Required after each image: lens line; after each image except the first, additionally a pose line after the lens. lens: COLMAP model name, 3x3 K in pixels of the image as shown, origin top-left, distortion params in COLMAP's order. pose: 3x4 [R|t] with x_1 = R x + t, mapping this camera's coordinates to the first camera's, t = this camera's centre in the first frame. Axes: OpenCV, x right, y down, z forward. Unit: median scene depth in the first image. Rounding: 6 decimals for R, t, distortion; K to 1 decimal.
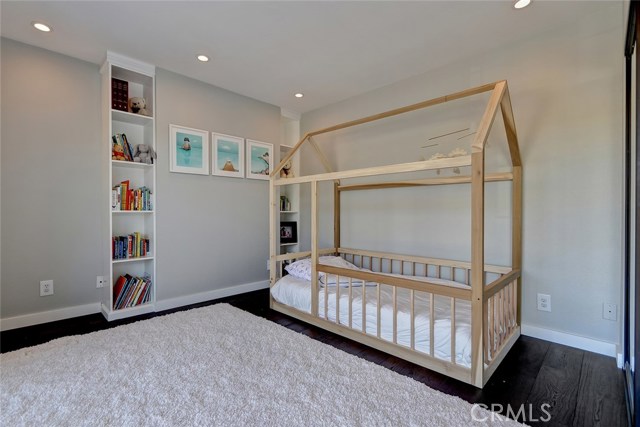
lens RADIAL K [[295.5, 0, 317.5], [0, 295.5, 213.0], [0, 0, 1]] dist [0.001037, -0.000786]
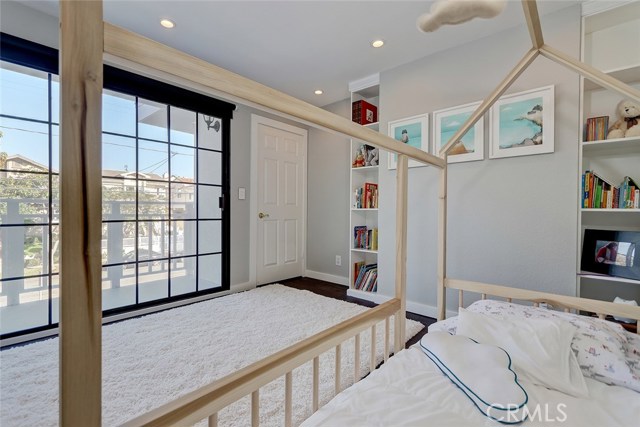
lens RADIAL K [[295.5, 0, 317.3], [0, 295.5, 213.4], [0, 0, 1]] dist [0.001037, -0.000786]
pose [[0.043858, 0.006282, -0.999018, 0.474007], [-0.012324, 0.999908, 0.005747, 0.006653], [0.998962, 0.012060, 0.043931, 0.687970]]
